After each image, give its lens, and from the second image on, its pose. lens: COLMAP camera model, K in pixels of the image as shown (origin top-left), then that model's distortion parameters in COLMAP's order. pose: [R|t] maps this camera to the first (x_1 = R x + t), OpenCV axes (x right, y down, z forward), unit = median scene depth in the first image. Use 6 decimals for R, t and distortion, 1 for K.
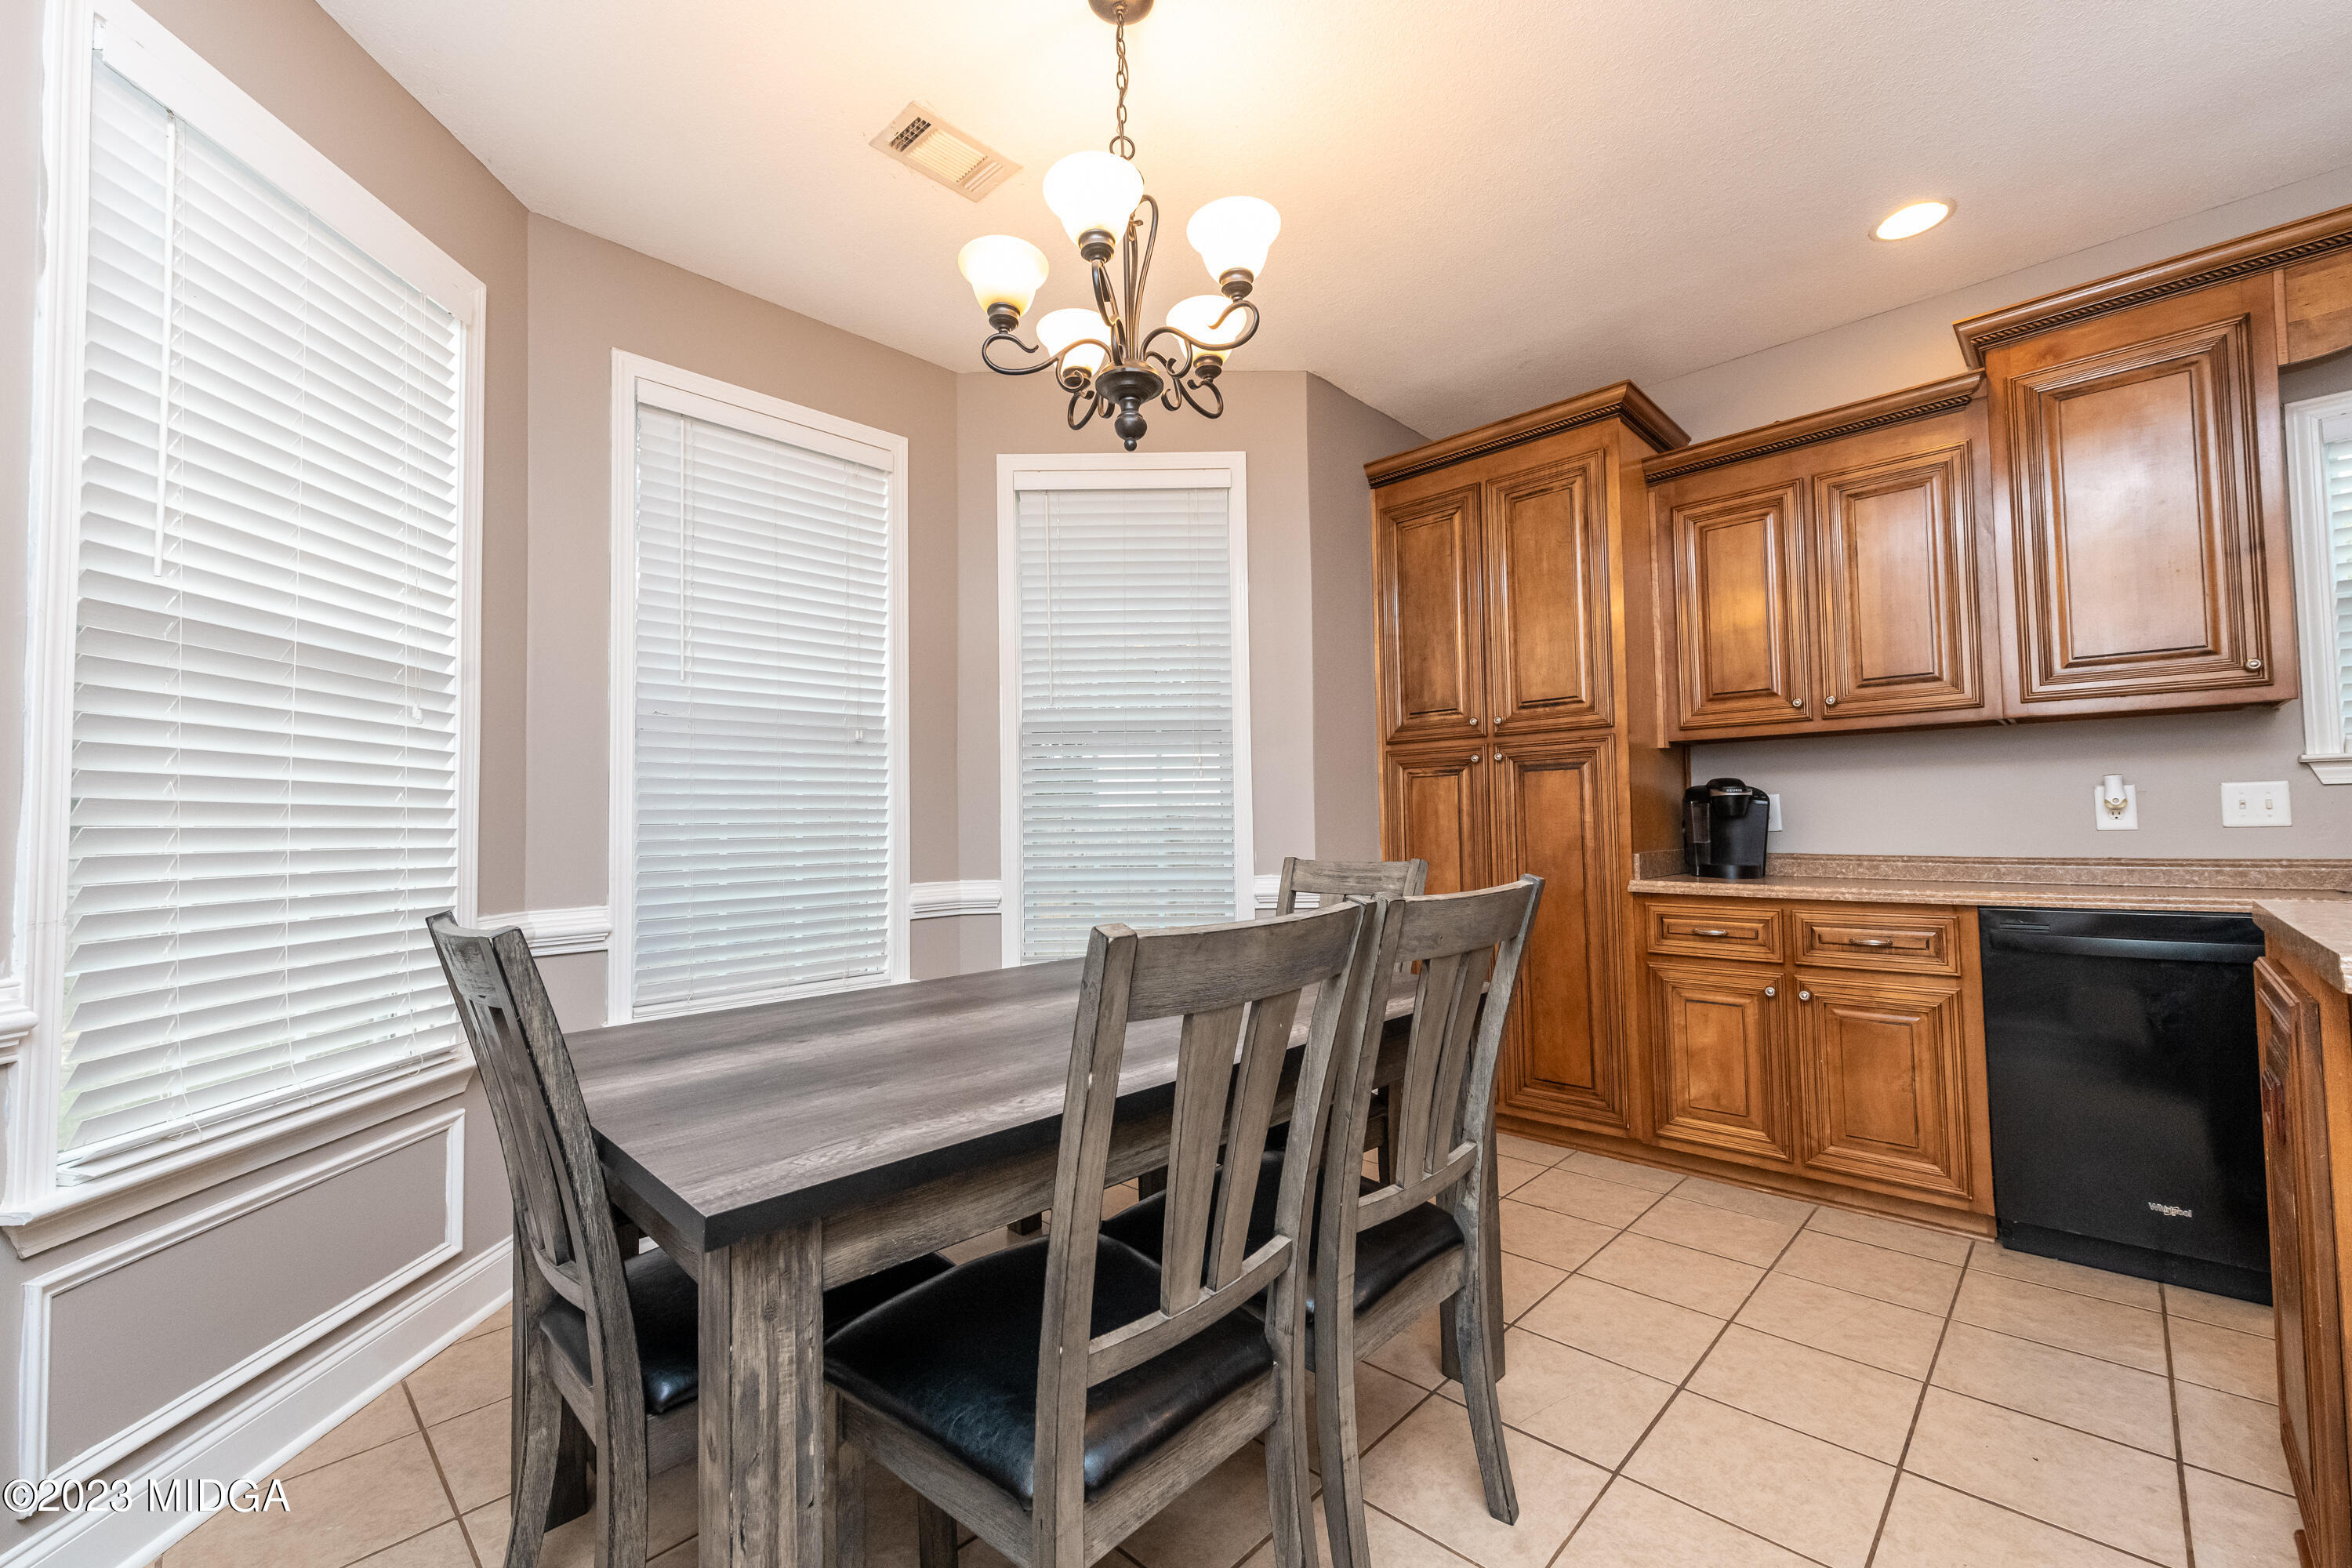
lens RADIAL K [[939.3, 0, 1209.3], [0, 939.3, 784.1], [0, 0, 1]] dist [0.014696, -0.006529]
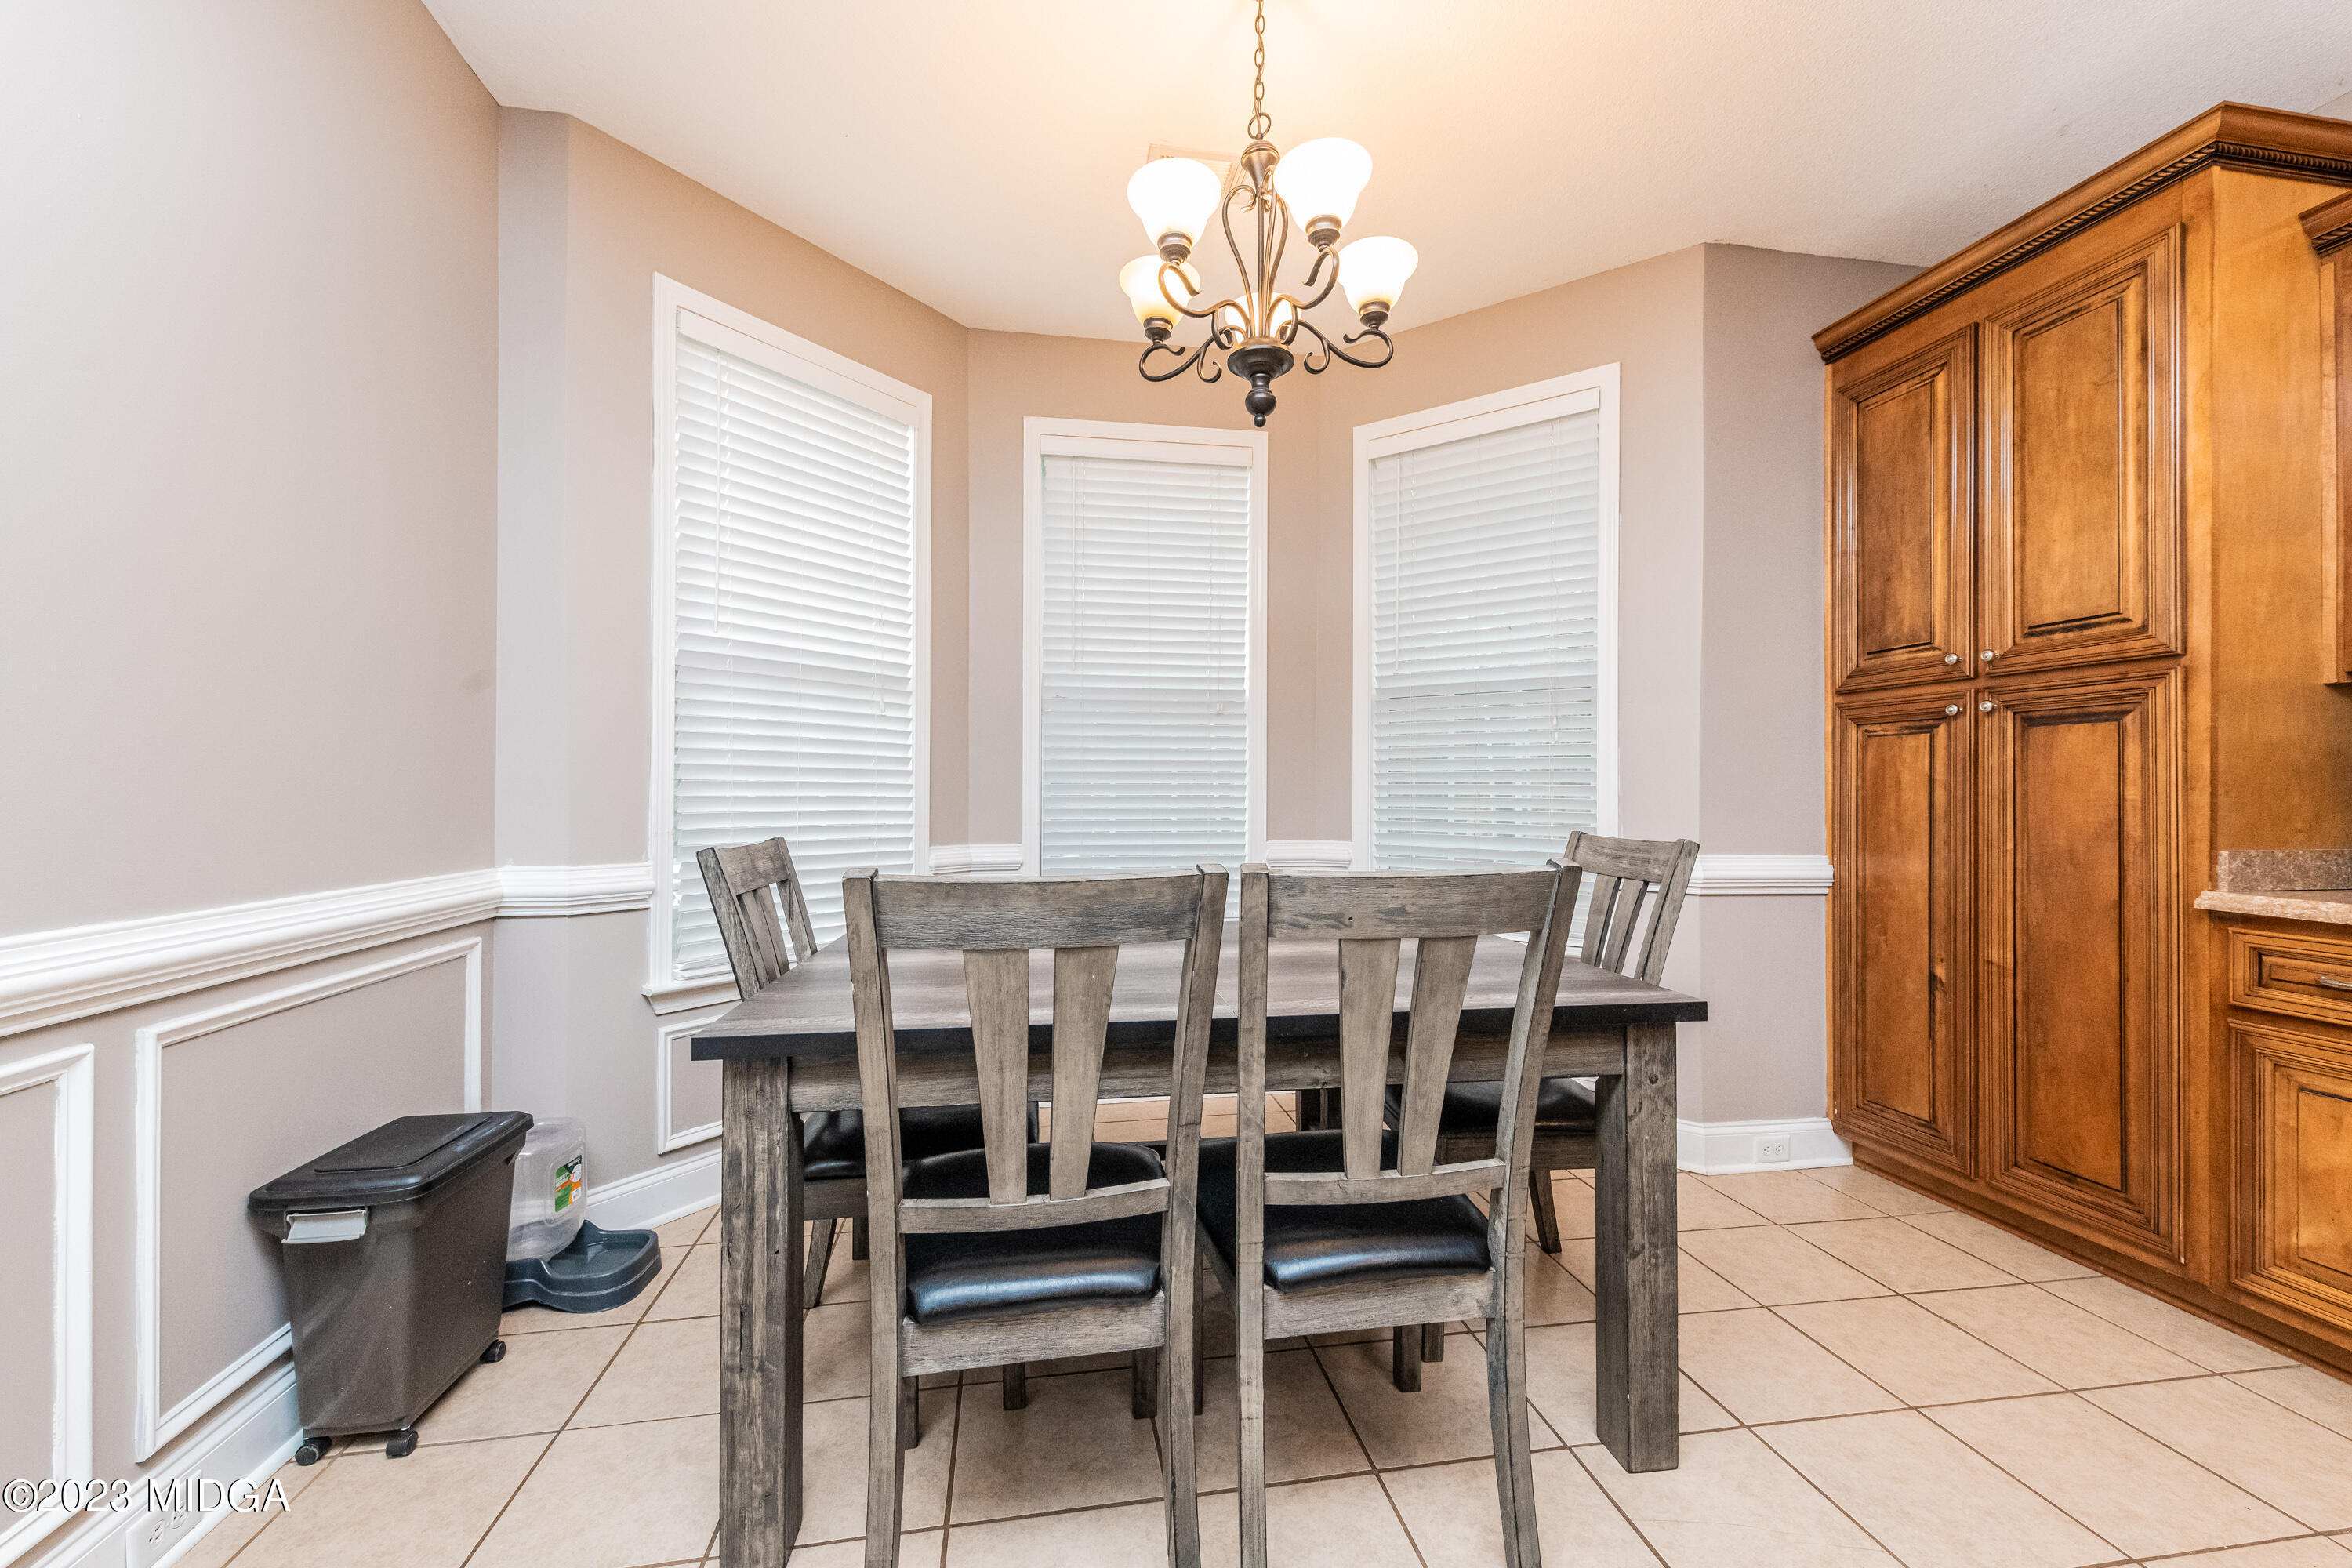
lens RADIAL K [[939.3, 0, 1209.3], [0, 939.3, 784.1], [0, 0, 1]] dist [0.014696, -0.006529]
pose [[0.806178, 0.015297, -0.591475, 0.271988], [0.008379, 0.999270, 0.037264, -0.001848], [0.591614, -0.034997, 0.805462, 0.070176]]
